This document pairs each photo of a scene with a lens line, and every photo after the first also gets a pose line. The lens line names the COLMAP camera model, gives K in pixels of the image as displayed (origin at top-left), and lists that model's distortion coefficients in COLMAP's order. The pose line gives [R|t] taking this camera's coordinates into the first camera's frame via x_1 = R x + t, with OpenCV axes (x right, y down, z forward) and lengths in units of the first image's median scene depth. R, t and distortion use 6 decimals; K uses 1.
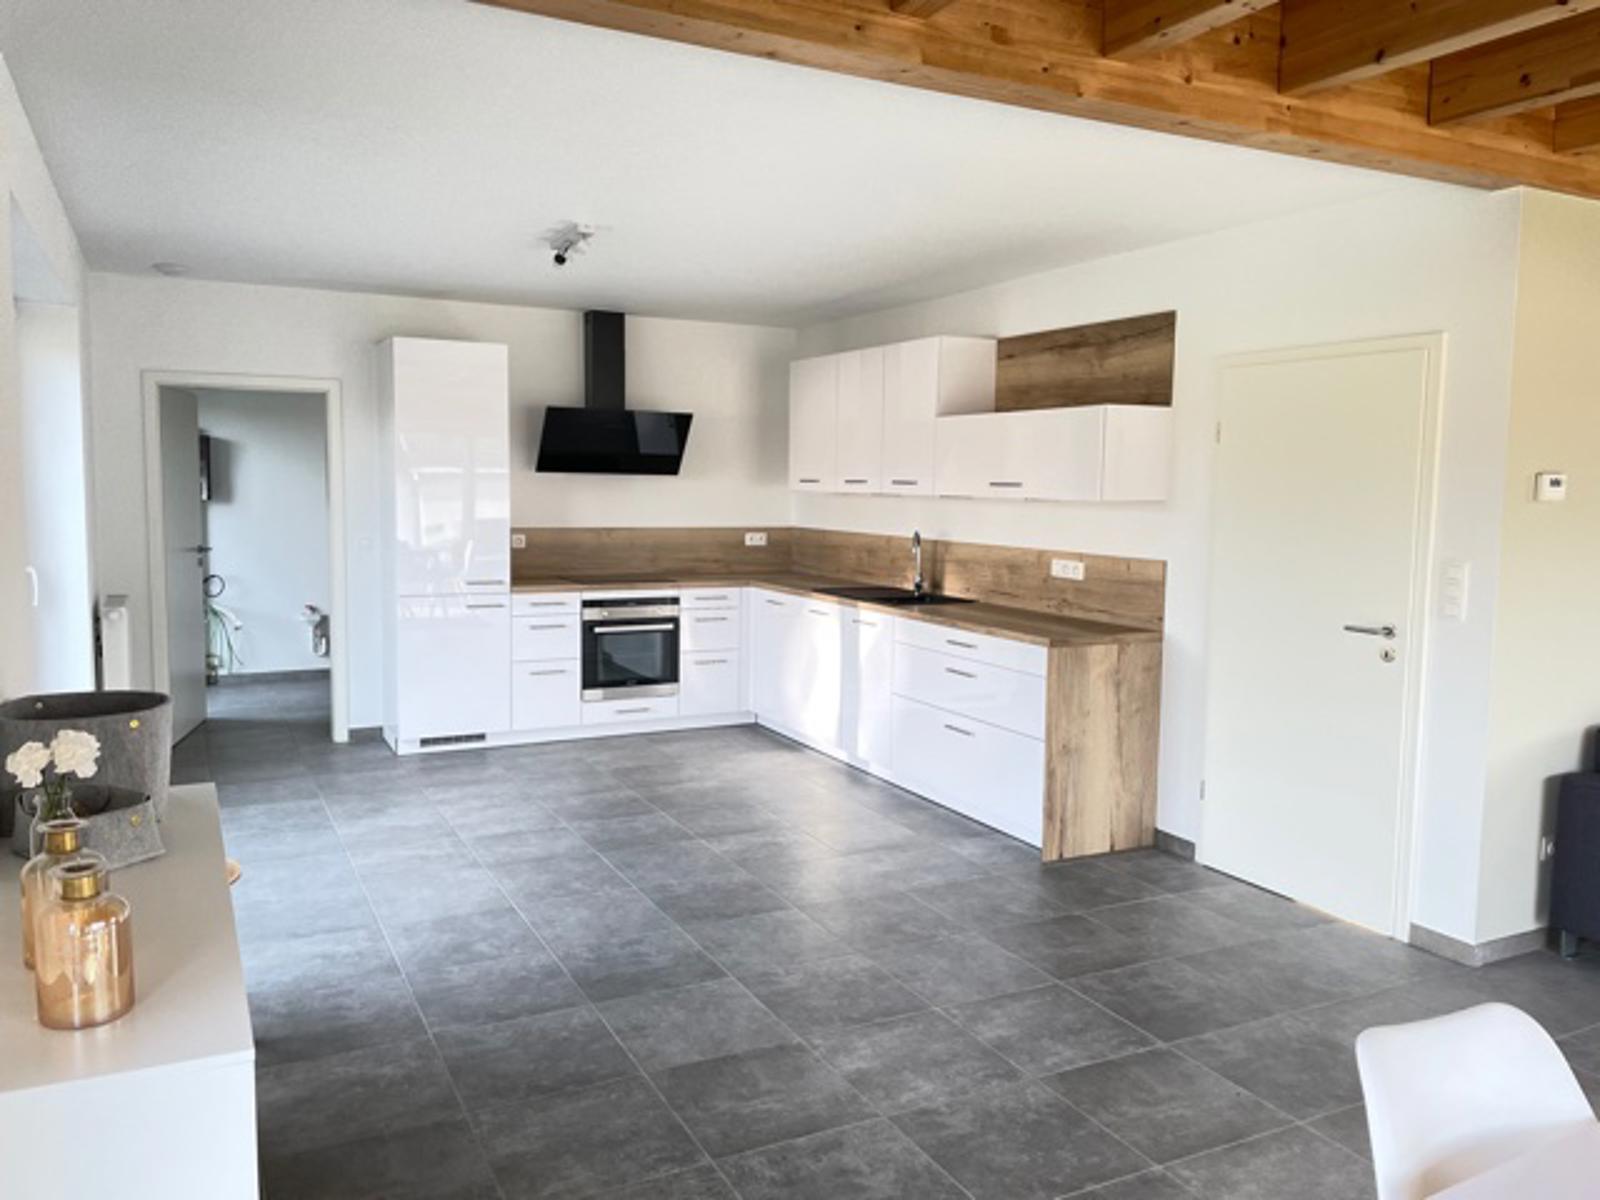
lens RADIAL K [[1214.3, 0, 800.2], [0, 1214.3, 587.4], [0, 0, 1]] dist [0.093786, -0.123249]
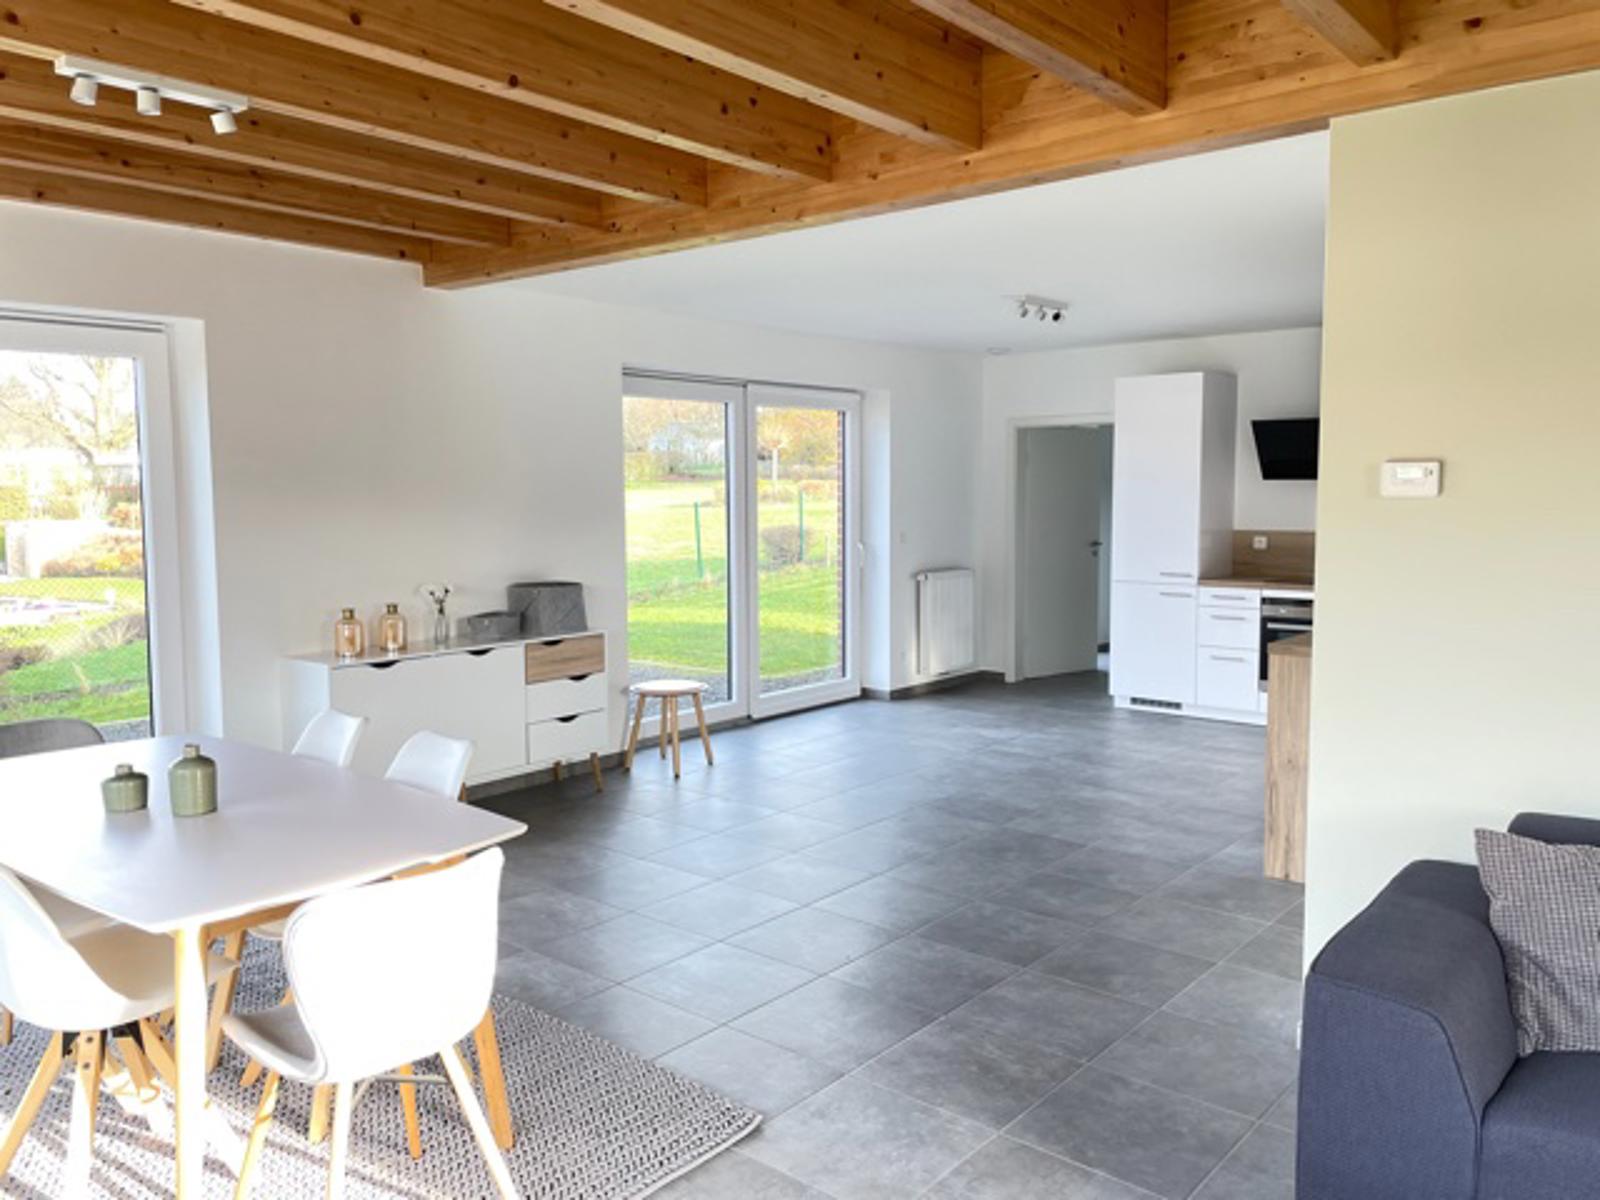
lens RADIAL K [[1214.3, 0, 800.2], [0, 1214.3, 587.4], [0, 0, 1]] dist [0.093786, -0.123249]
pose [[0.381564, 0.060297, -0.922373, 1.120355], [-0.071841, 0.996786, 0.035443, -0.011782], [0.921546, 0.052740, 0.384670, 0.333550]]
